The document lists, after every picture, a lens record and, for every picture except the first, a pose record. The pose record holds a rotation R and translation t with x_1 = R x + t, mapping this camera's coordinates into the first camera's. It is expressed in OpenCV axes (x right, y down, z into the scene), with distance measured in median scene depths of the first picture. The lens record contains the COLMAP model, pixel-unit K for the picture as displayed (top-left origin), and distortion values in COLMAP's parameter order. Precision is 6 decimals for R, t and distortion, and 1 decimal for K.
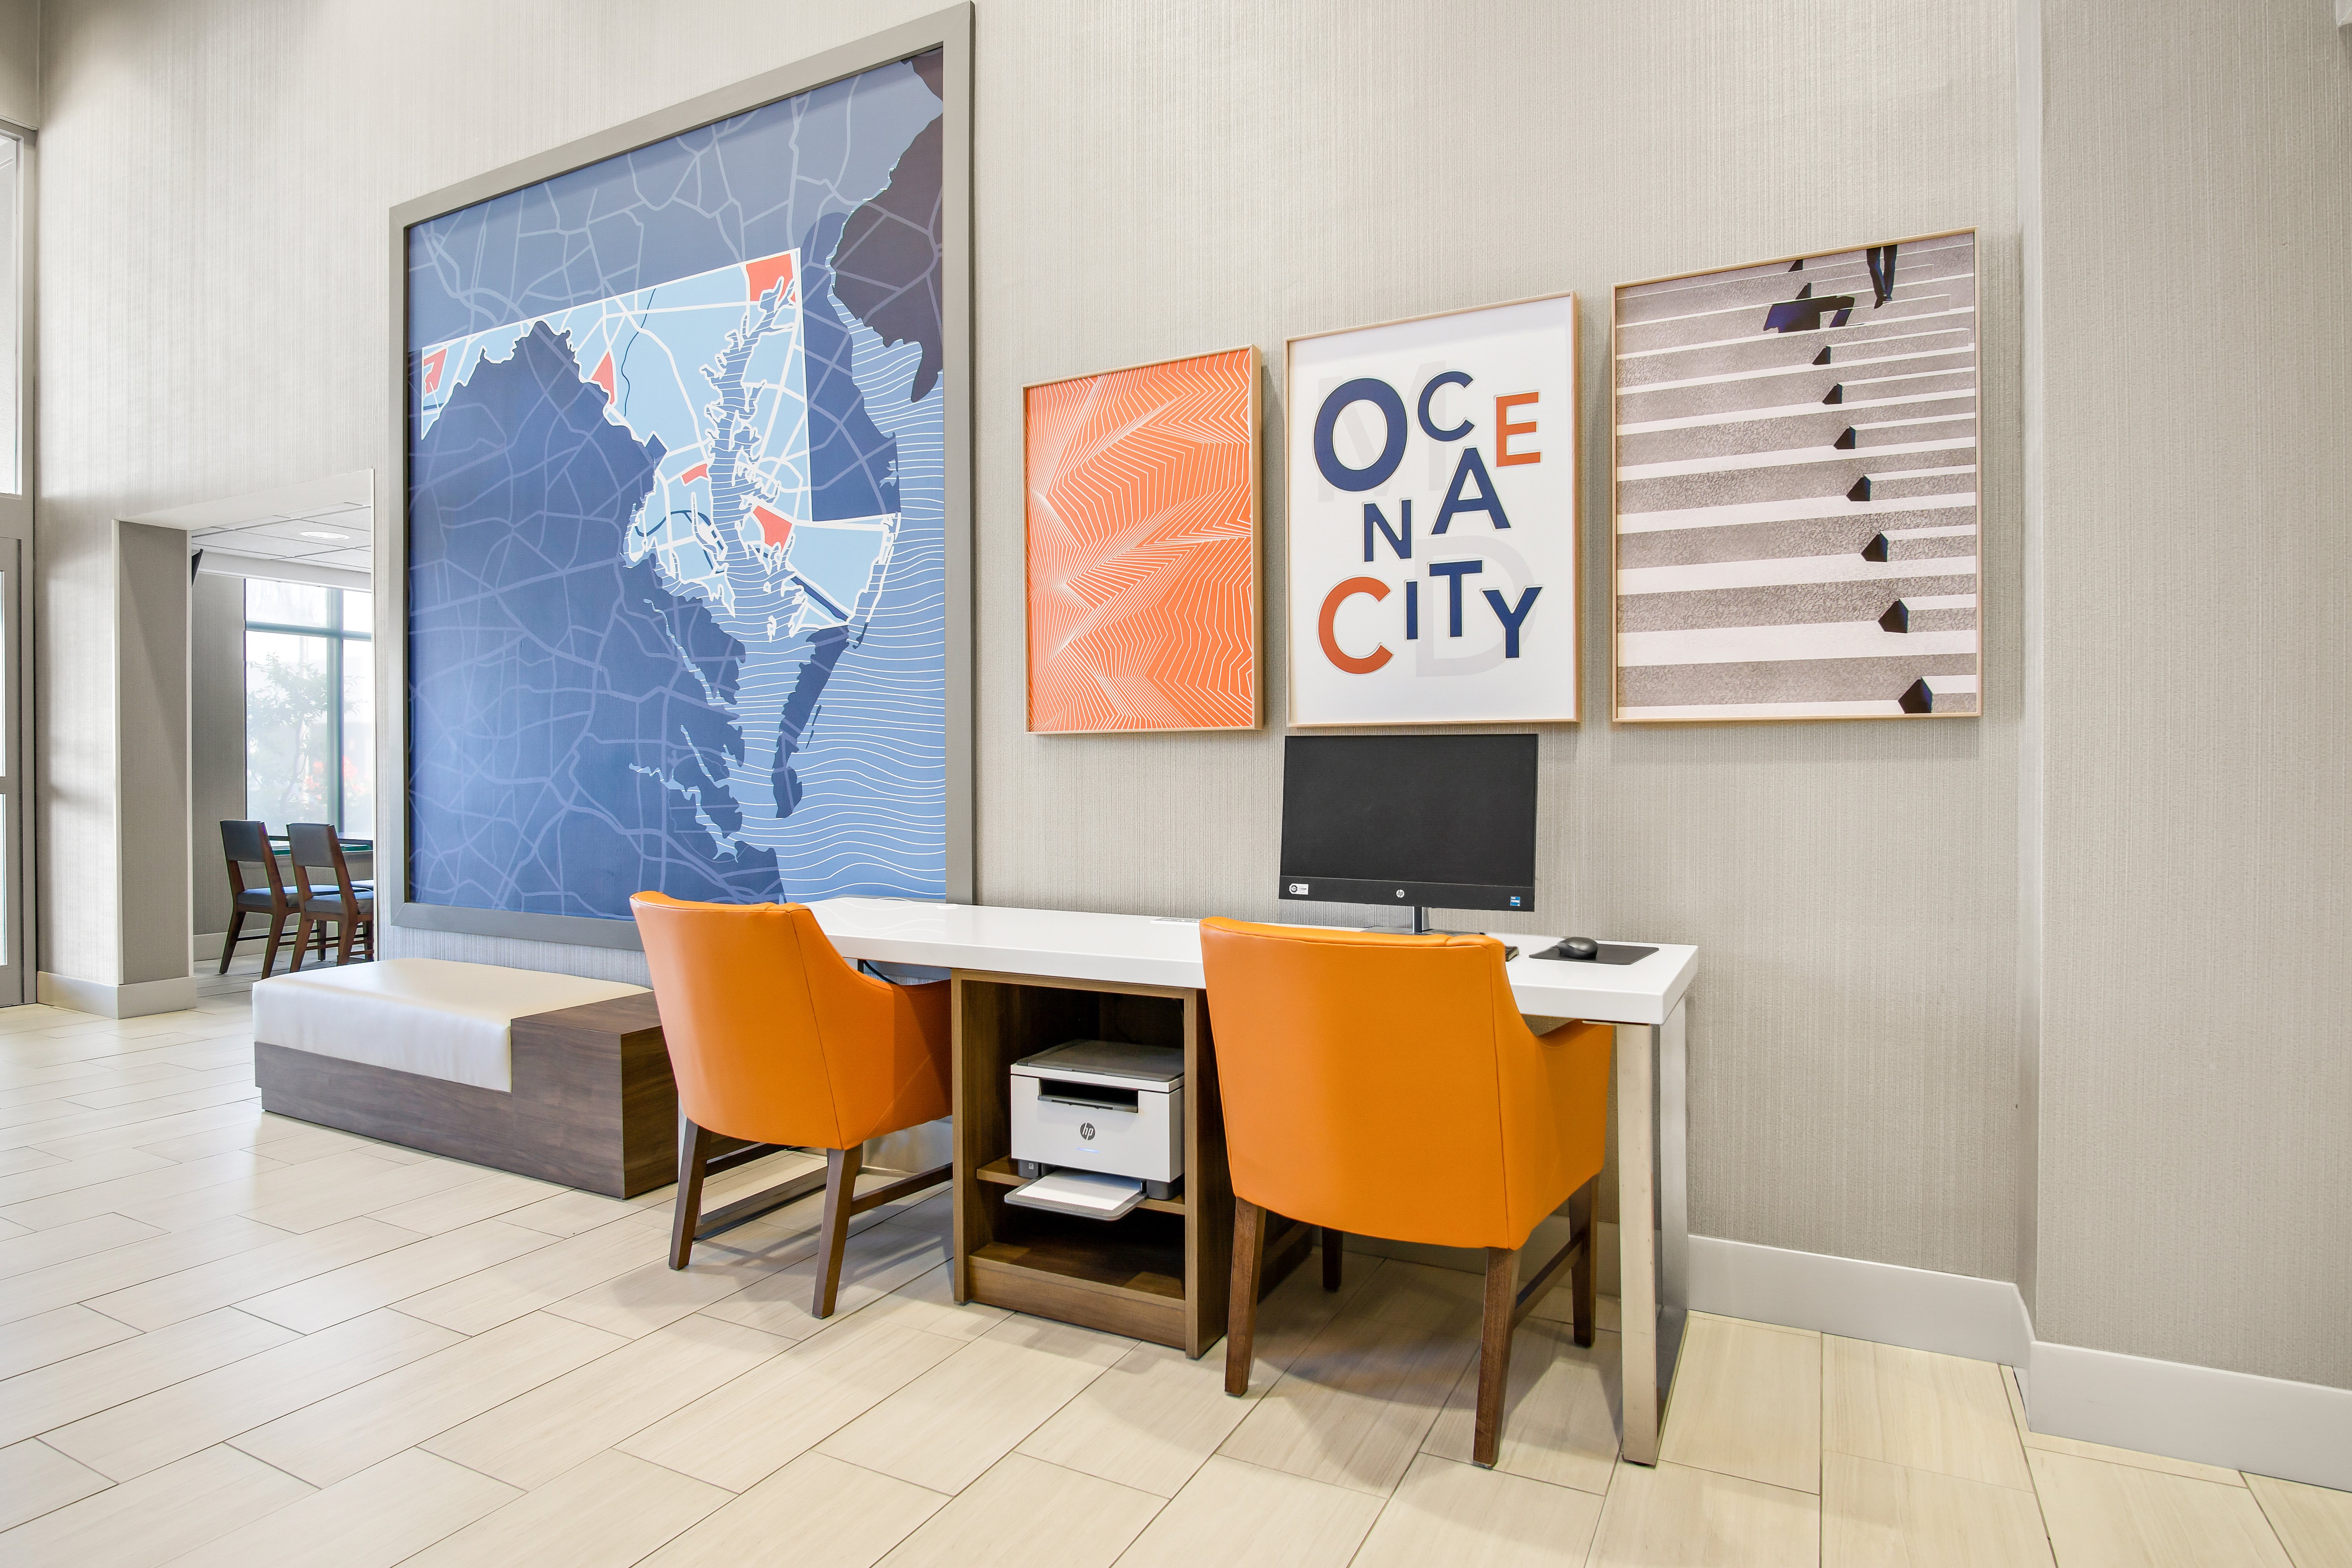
lens RADIAL K [[1248.2, 0, 1176.0], [0, 1248.2, 784.0], [0, 0, 1]] dist [-0.030698, 0.000356]
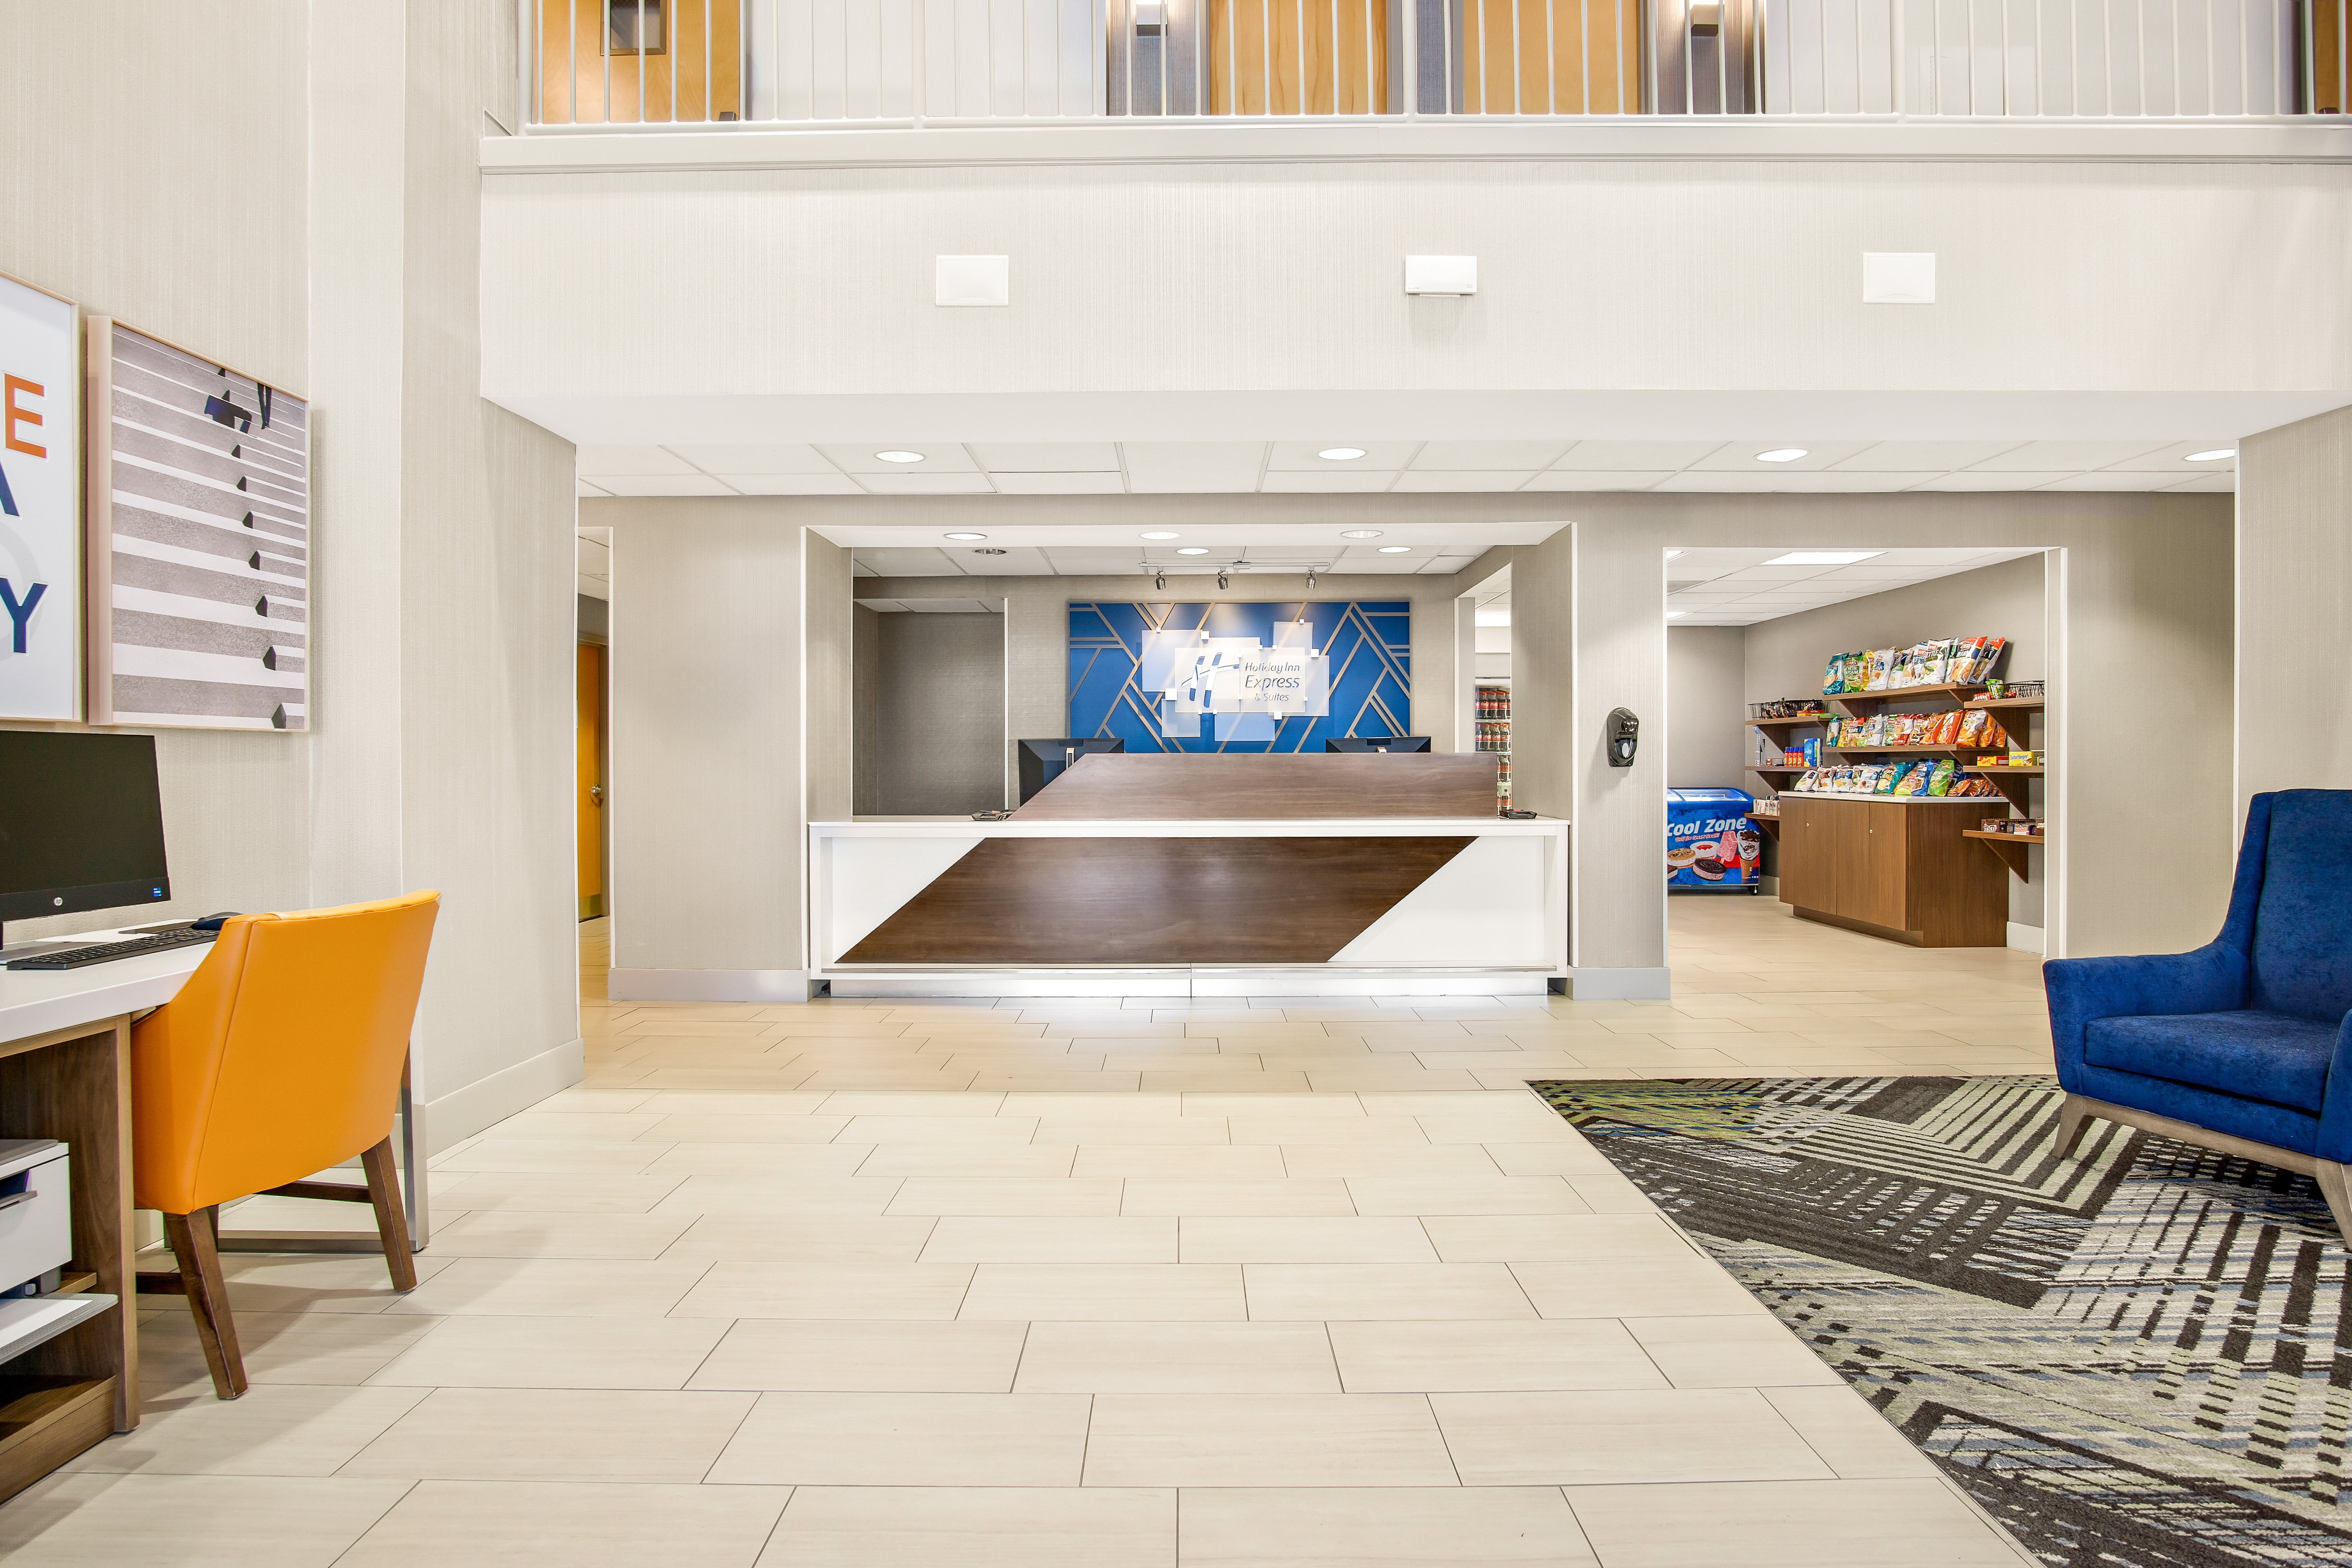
lens RADIAL K [[1248.2, 0, 1176.0], [0, 1248.2, 784.0], [0, 0, 1]] dist [-0.030698, 0.000356]
pose [[-0.449058, -0.012213, 0.893419, -1.077309], [0.009490, 0.999785, 0.018437, -0.010156], [-0.893452, 0.016758, -0.448845, 0.699707]]
